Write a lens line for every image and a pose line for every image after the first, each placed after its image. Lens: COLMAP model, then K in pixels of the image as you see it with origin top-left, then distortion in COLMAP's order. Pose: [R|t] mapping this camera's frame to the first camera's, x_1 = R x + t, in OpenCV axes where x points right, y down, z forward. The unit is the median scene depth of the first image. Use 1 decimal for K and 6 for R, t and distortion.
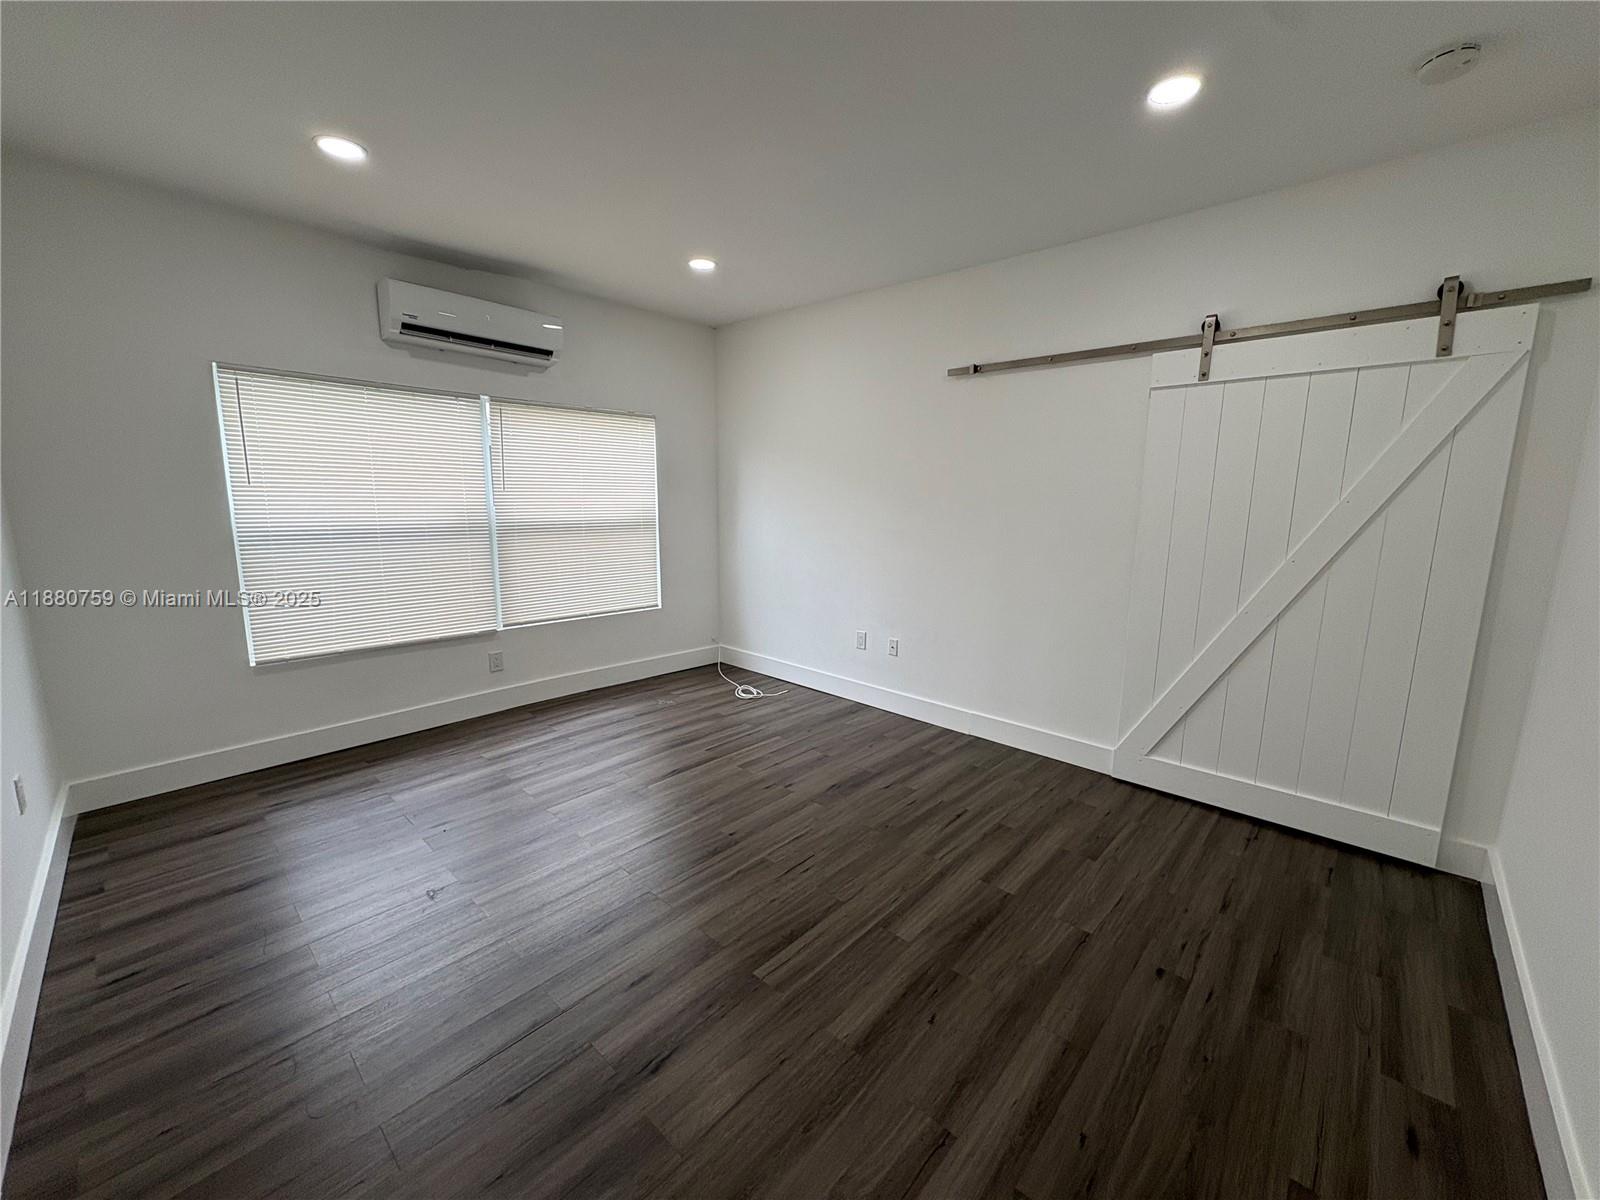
lens RADIAL K [[637.1, 0, 799.0], [0, 637.1, 601.8], [0, 0, 1]] dist [0.000382, -0.000381]
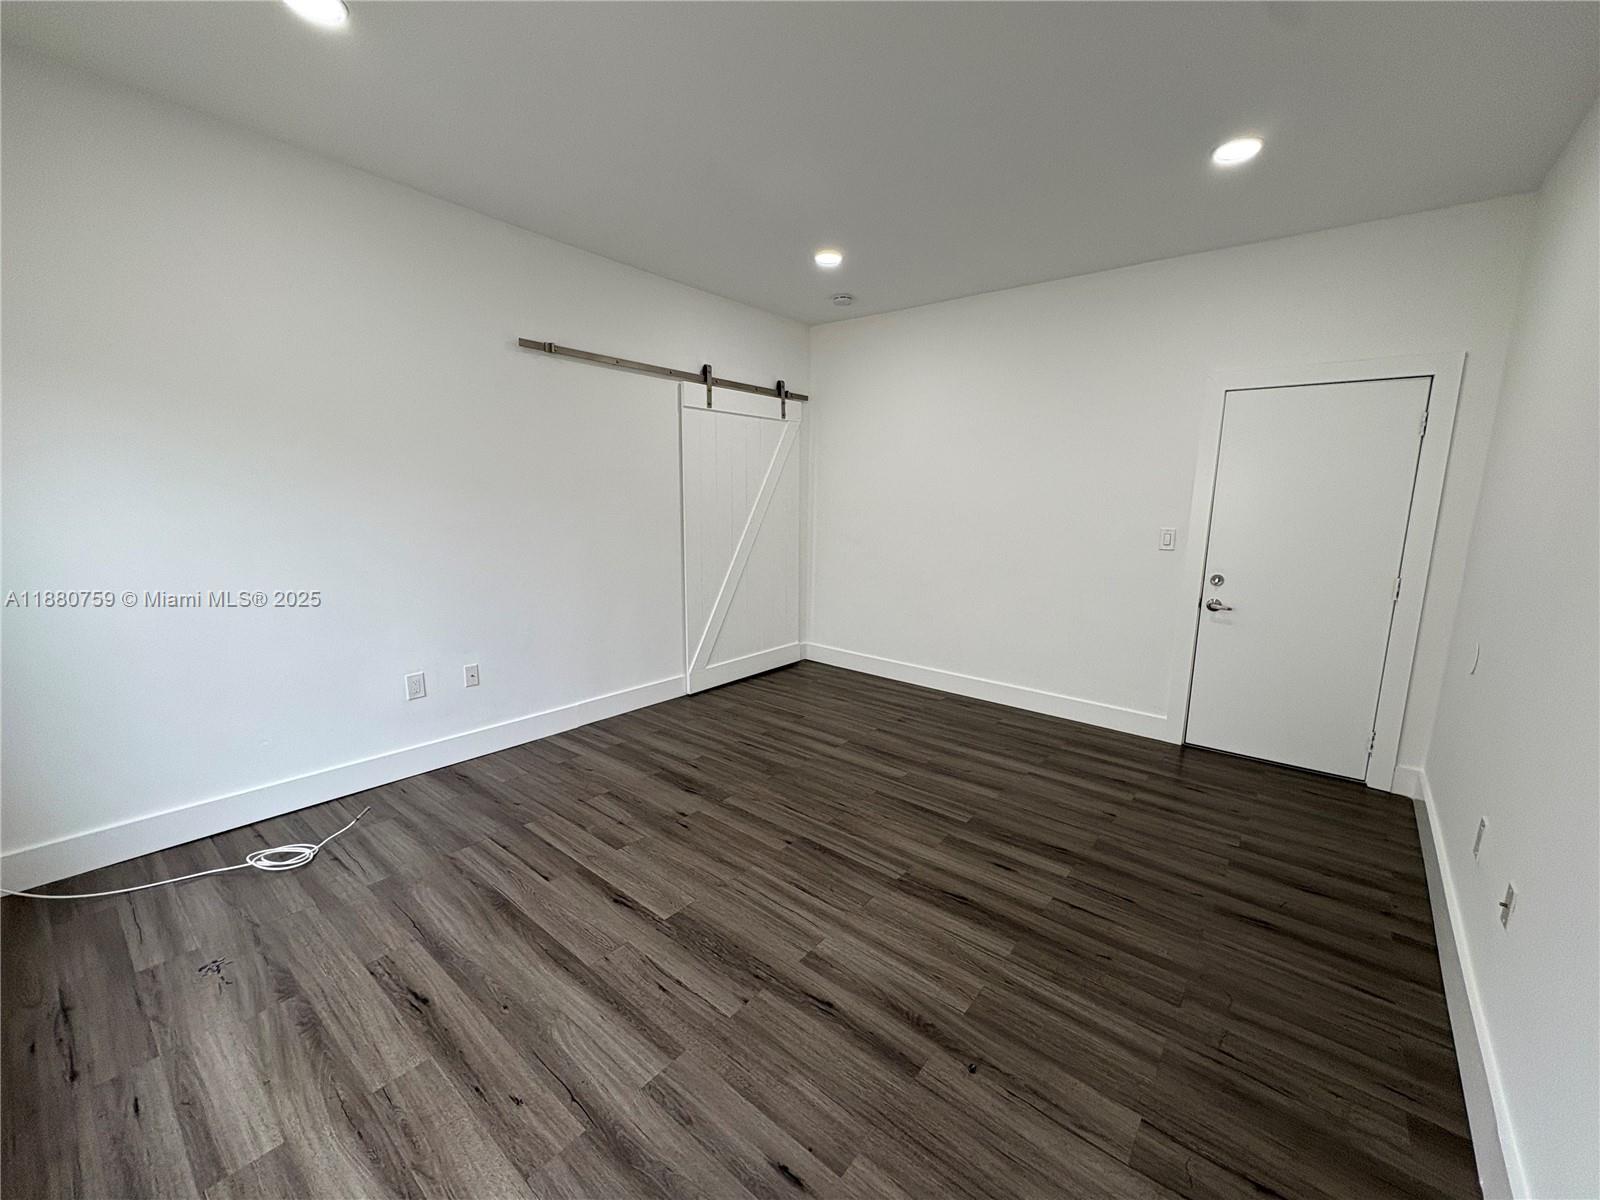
lens RADIAL K [[637.1, 0, 799.5], [0, 637.1, 599.8], [0, 0, 1]] dist [0.000382, -0.000381]
pose [[-0.064259, -0.179299, 0.981694, -0.858569], [0.147382, 0.971234, 0.187036, -0.144780], [-0.986990, 0.156703, -0.035986, 0.841767]]
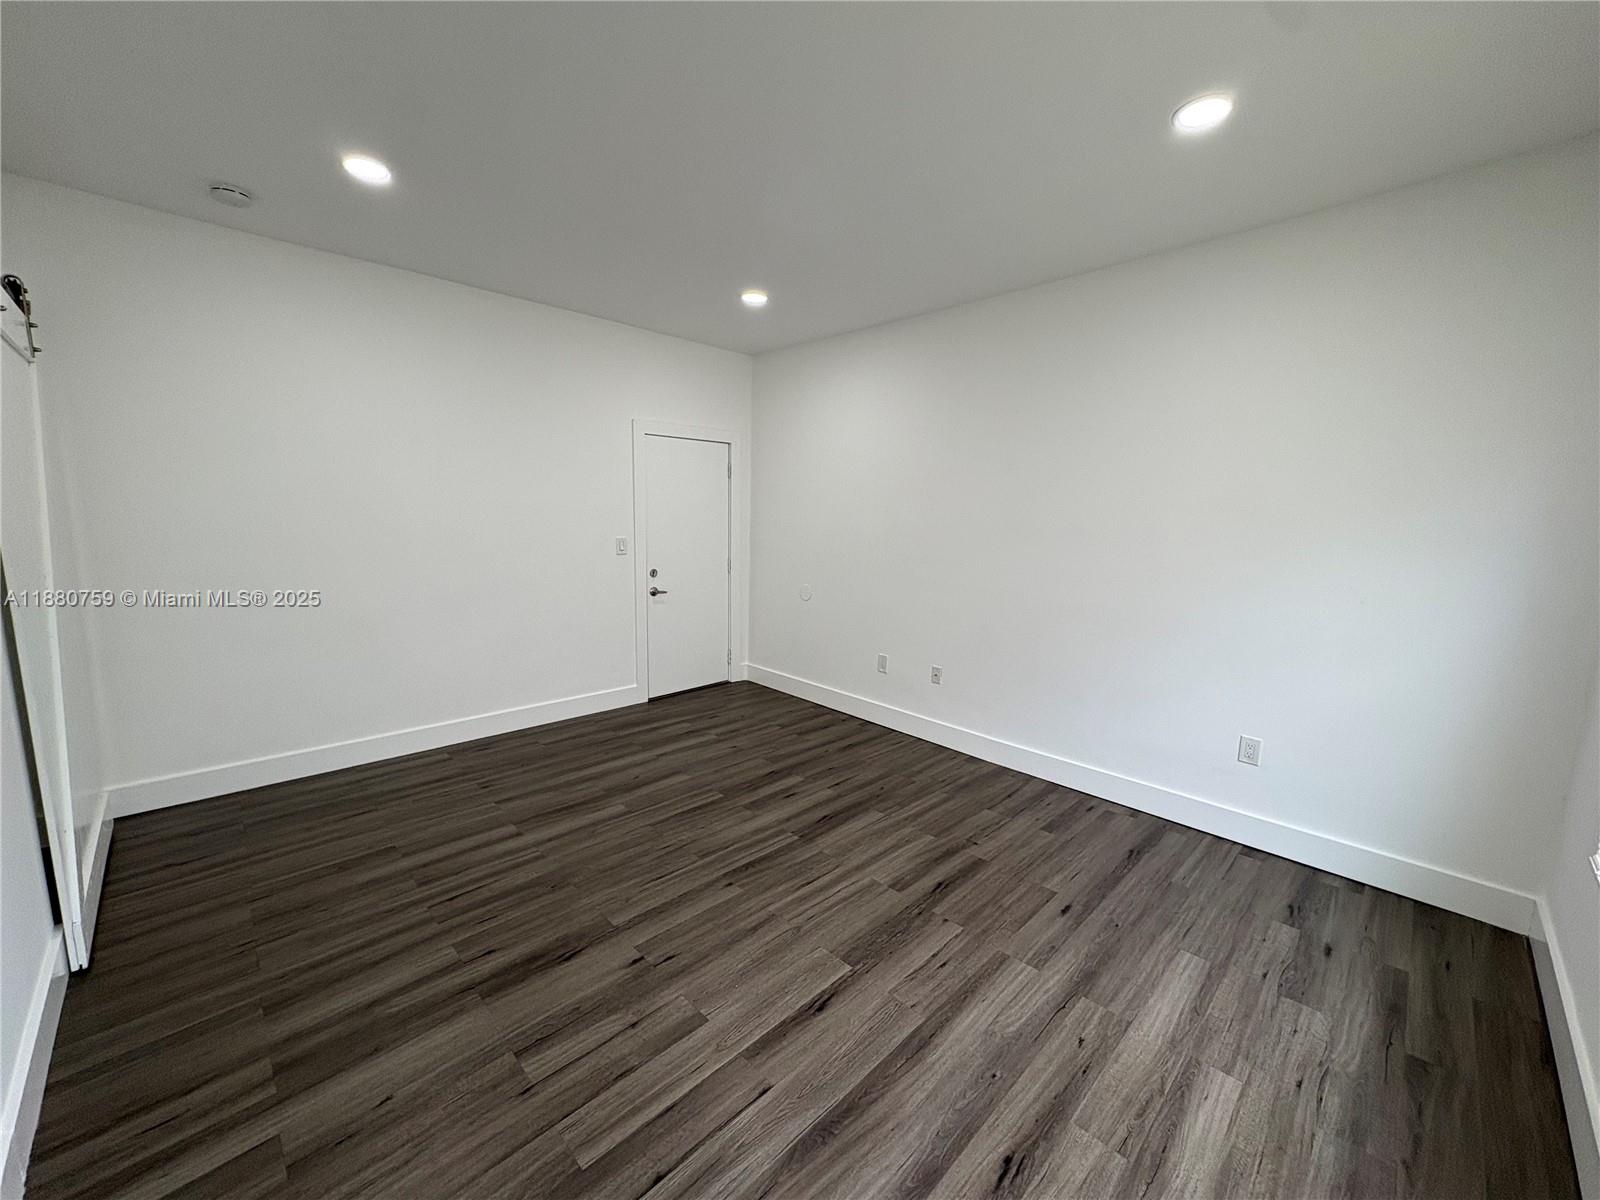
lens RADIAL K [[637.1, 0, 801.6], [0, 637.1, 601.0], [0, 0, 1]] dist [0.000382, -0.000381]
pose [[-0.998624, -0.039231, 0.034805, -0.197284], [-0.026823, 0.952339, 0.303861, -0.268917], [-0.045067, 0.302510, -0.952080, 1.529905]]
